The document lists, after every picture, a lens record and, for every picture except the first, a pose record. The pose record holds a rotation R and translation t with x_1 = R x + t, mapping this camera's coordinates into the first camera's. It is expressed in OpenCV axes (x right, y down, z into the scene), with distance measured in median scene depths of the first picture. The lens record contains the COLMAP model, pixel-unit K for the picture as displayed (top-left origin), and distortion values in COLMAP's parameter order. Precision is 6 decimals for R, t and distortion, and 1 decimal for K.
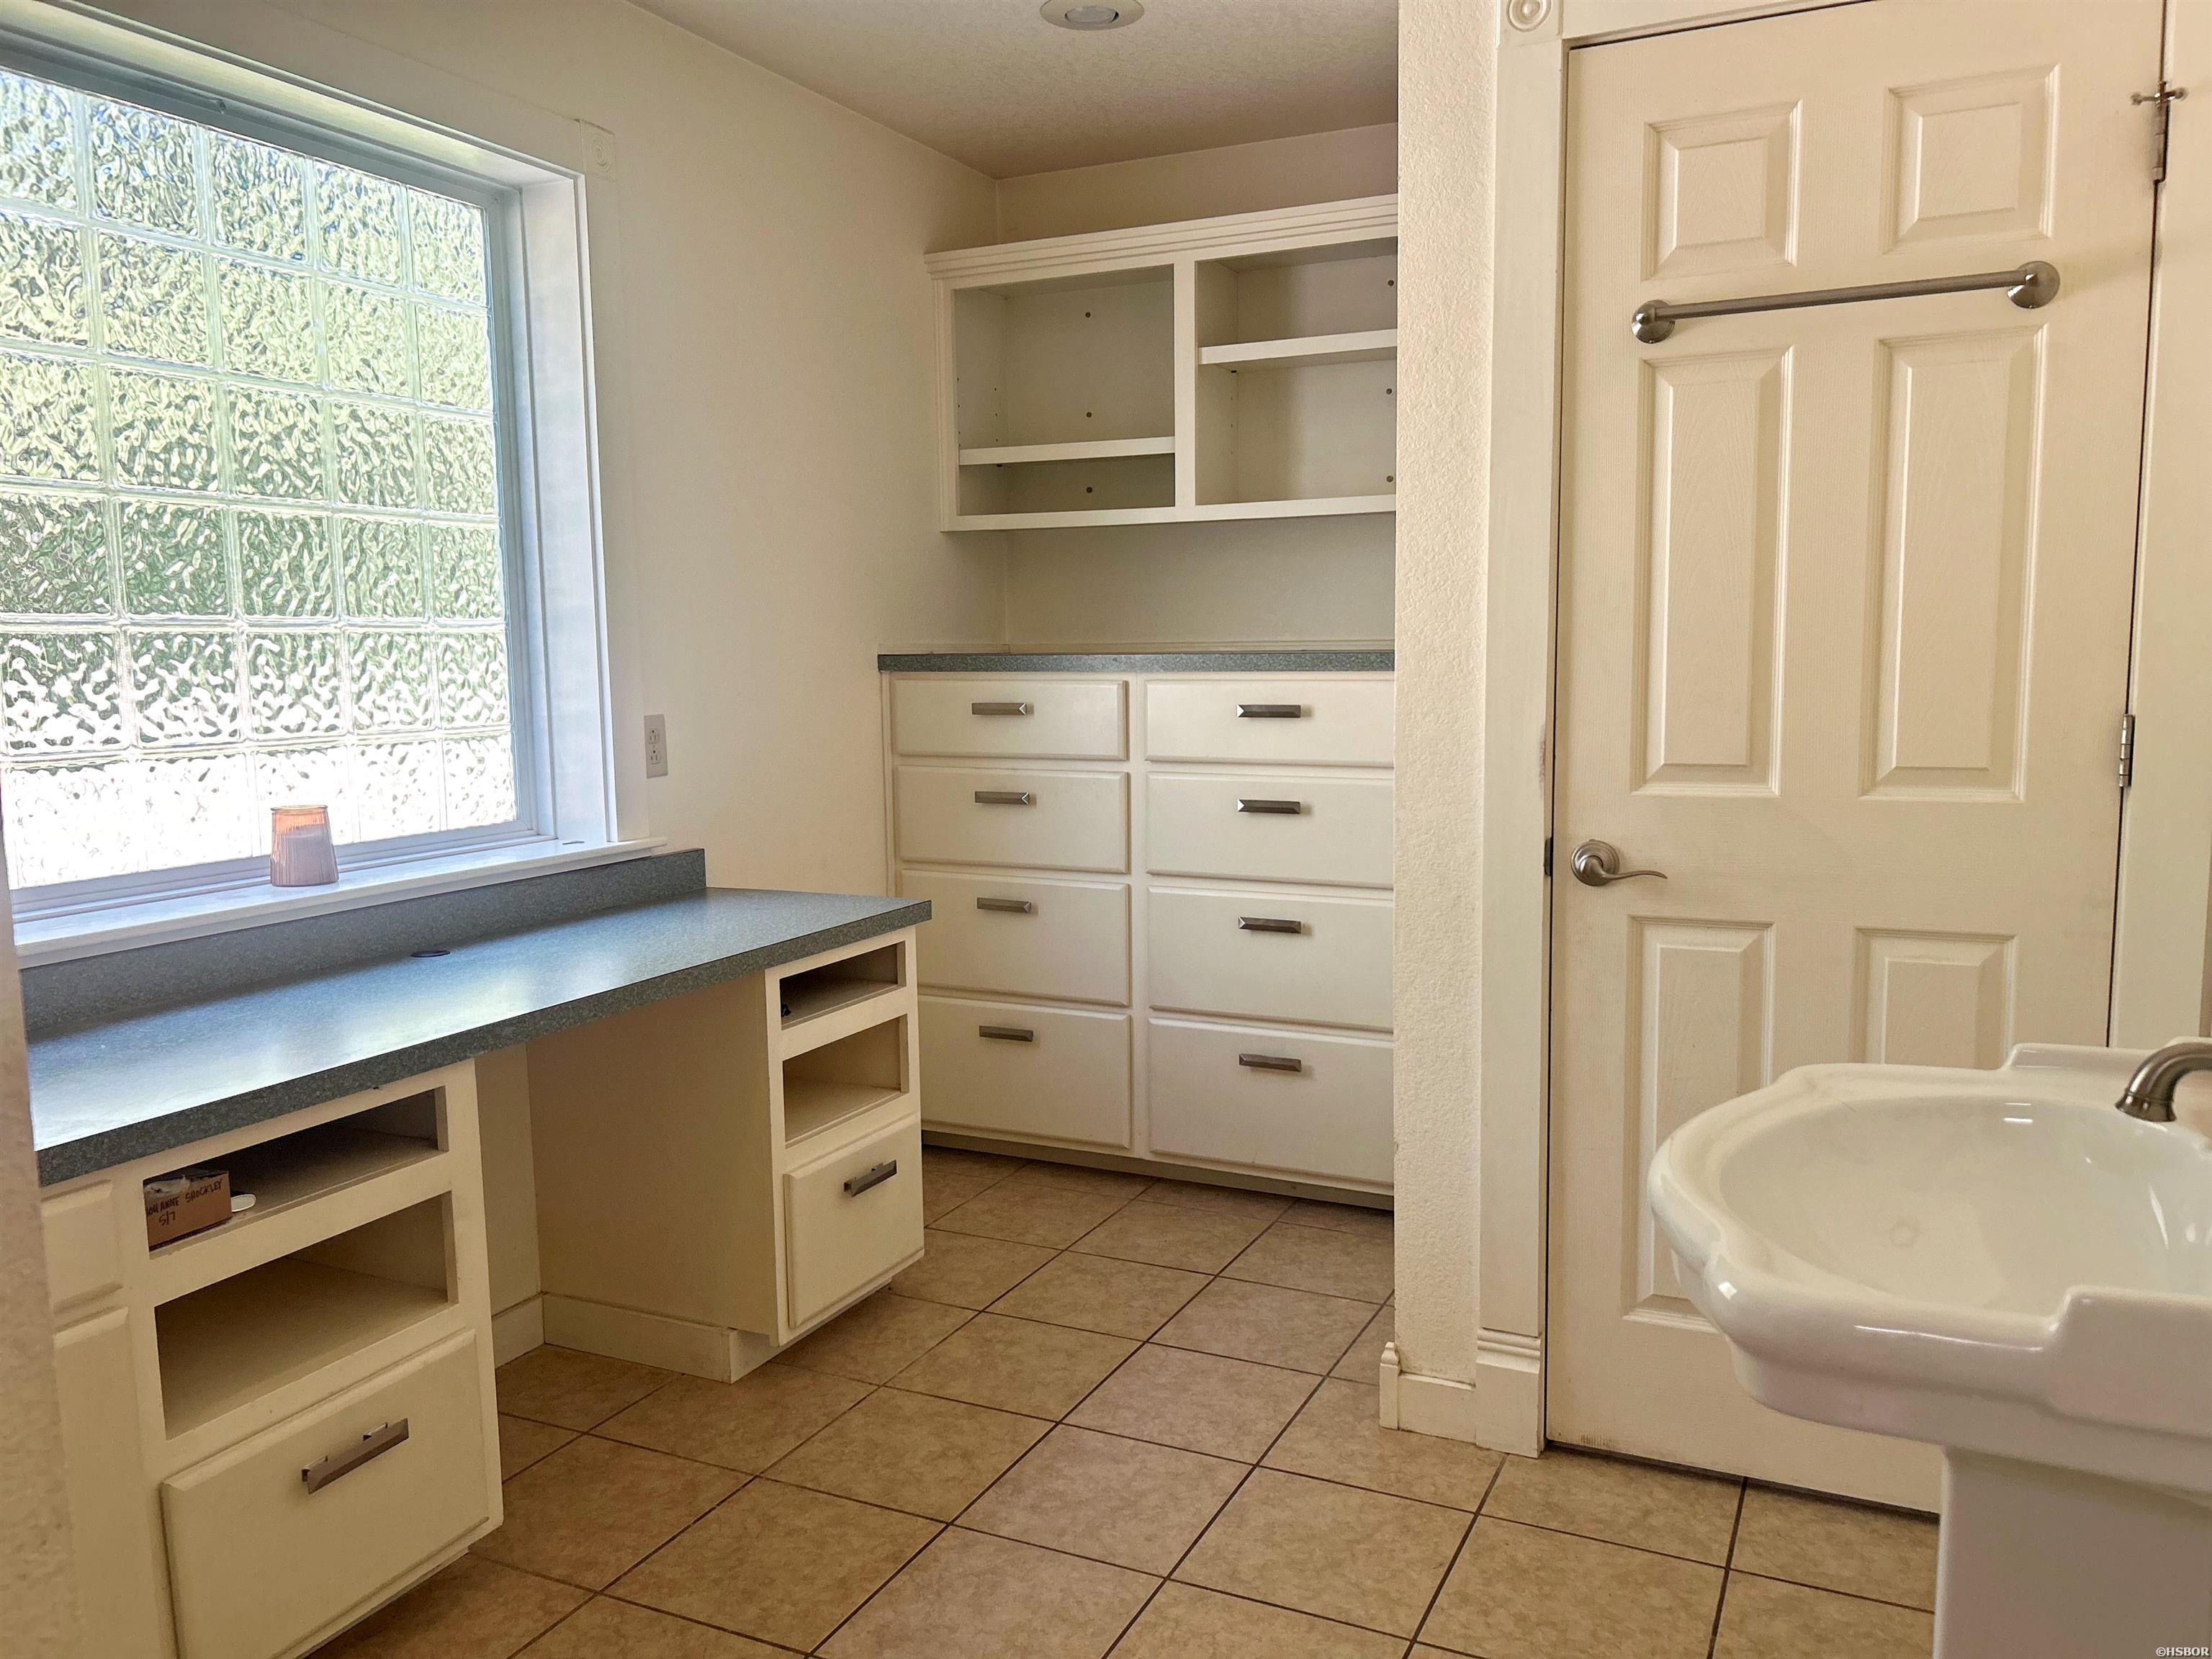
lens RADIAL K [[1672.6, 0, 1113.4], [0, 1672.6, 844.1], [0, 0, 1]] dist [0.011320, -0.003420]
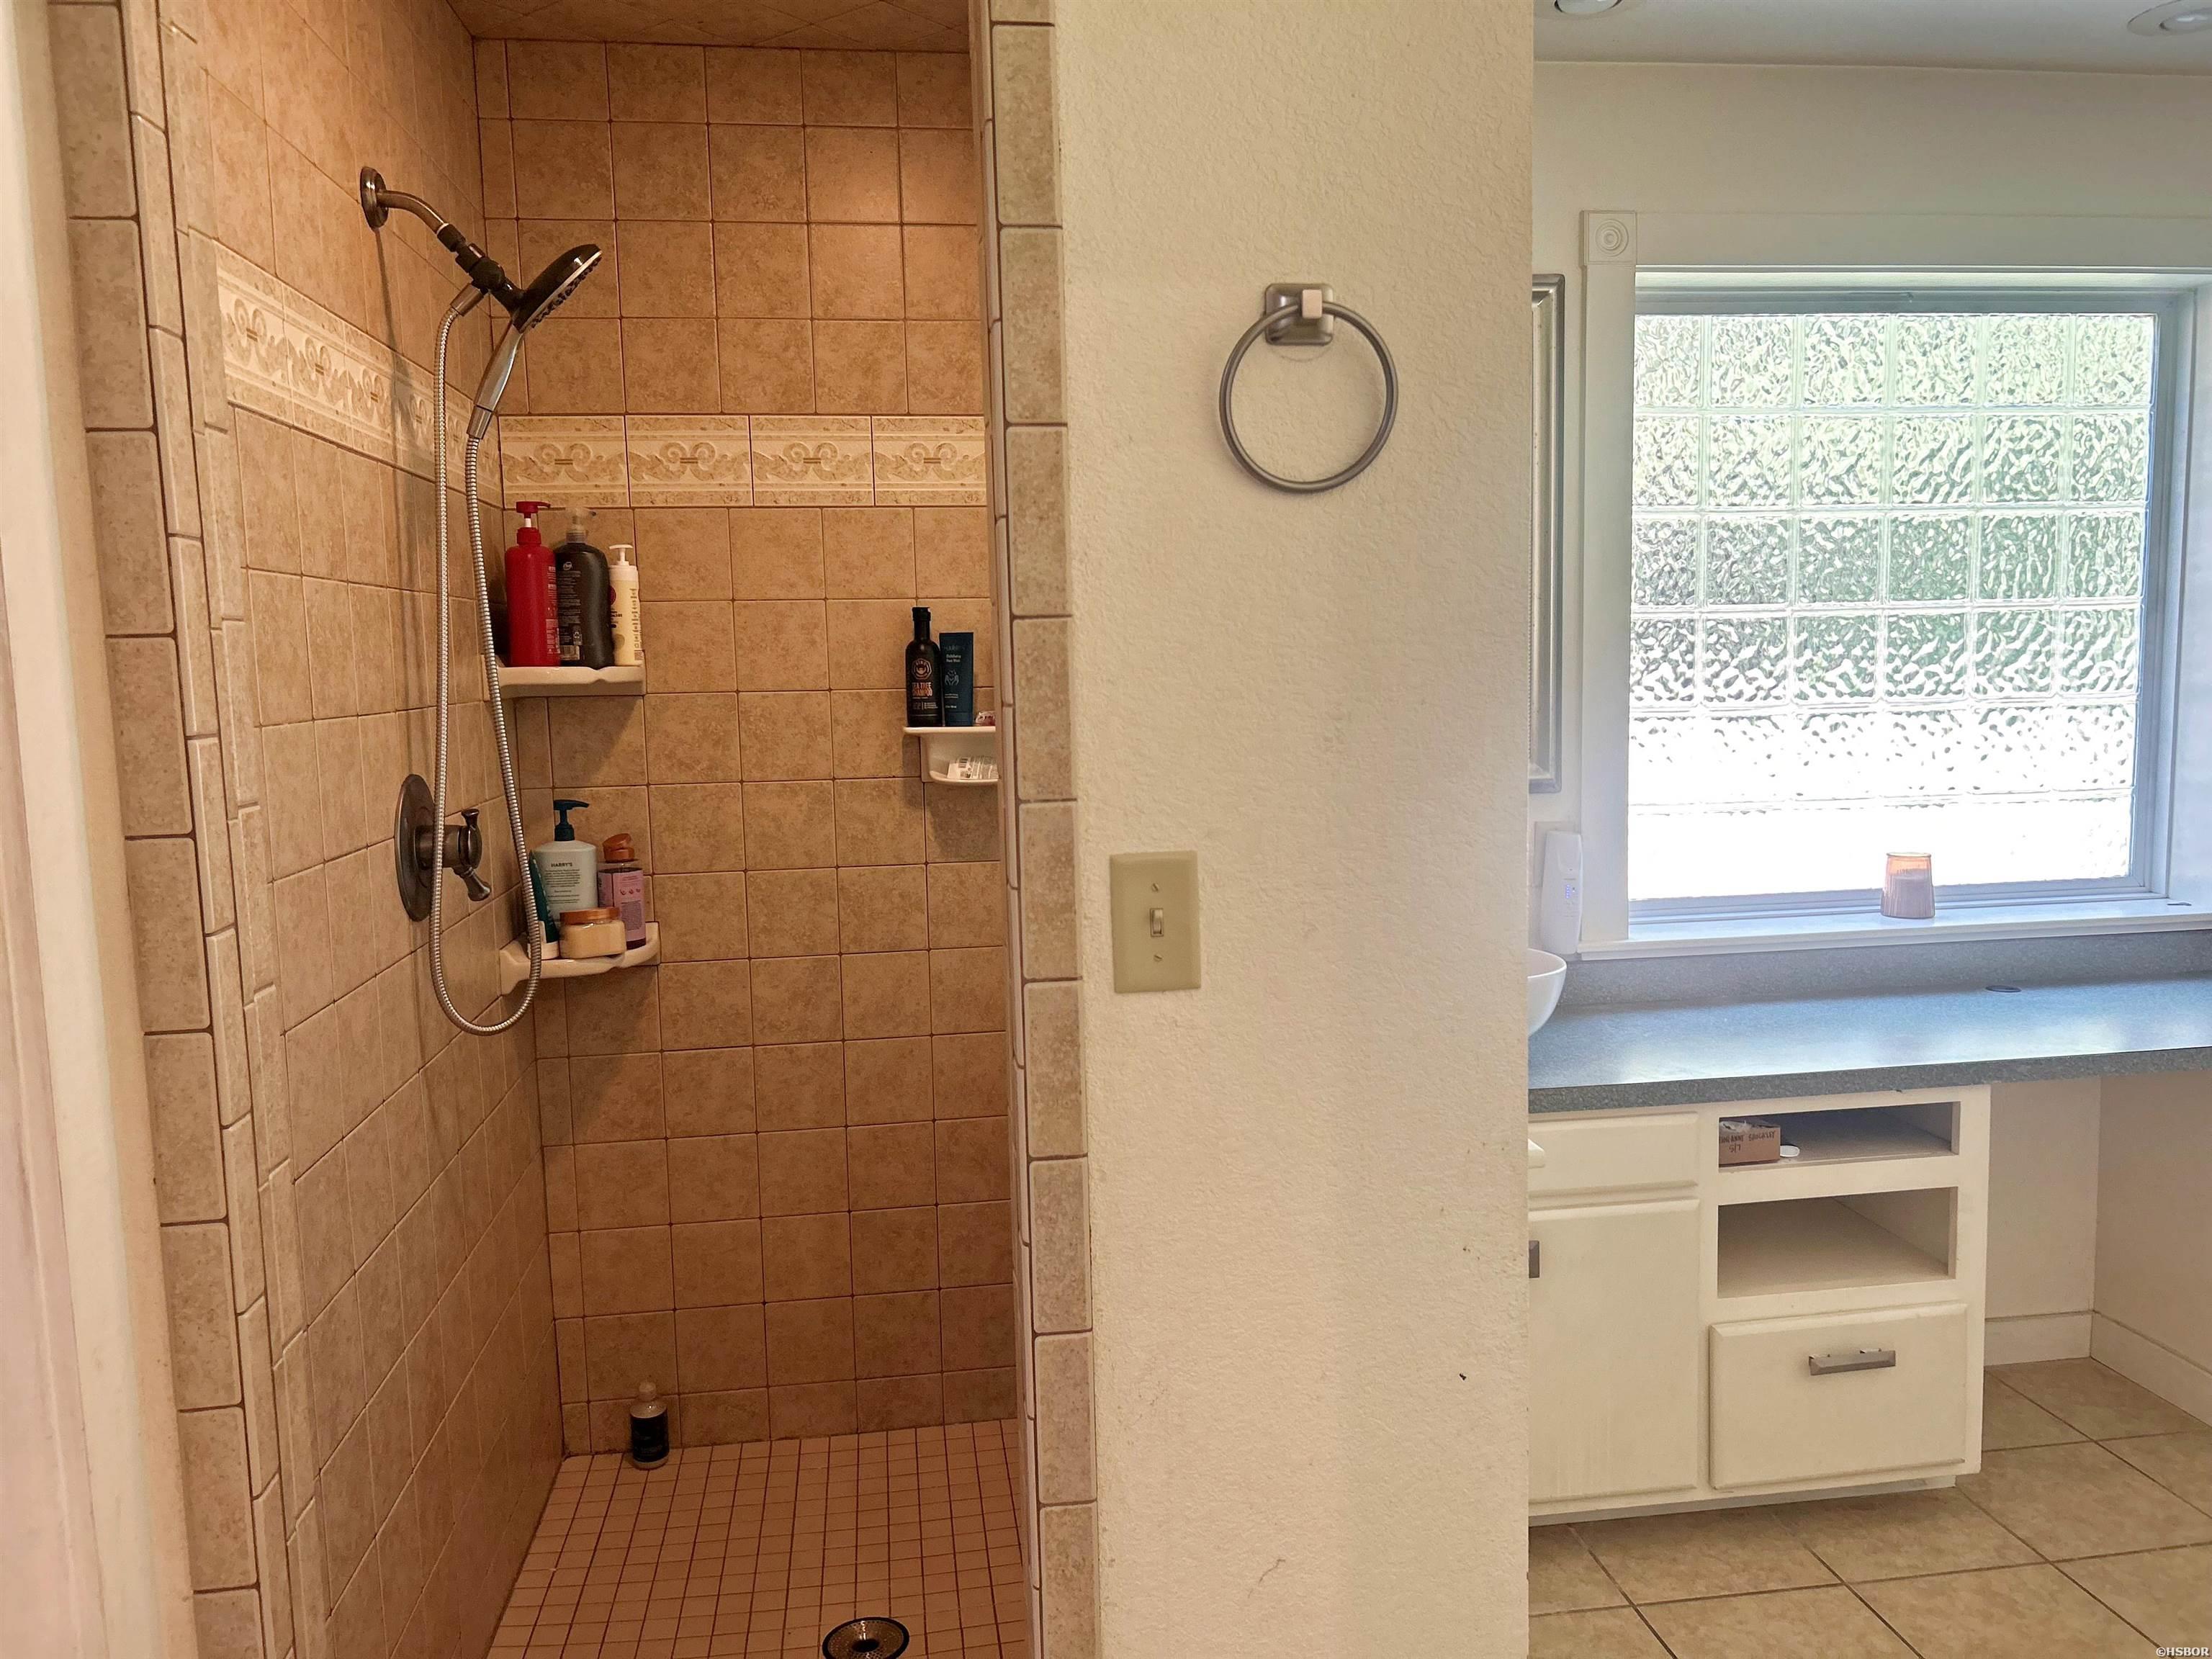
lens RADIAL K [[1672.6, 0, 1113.0], [0, 1672.6, 830.0], [0, 0, 1]] dist [0.011320, -0.003420]
pose [[0.547424, 0.089766, -0.832027, 0.267543], [-0.083980, 0.995104, 0.052106, -0.066392], [0.832631, 0.041350, 0.552283, -0.209866]]
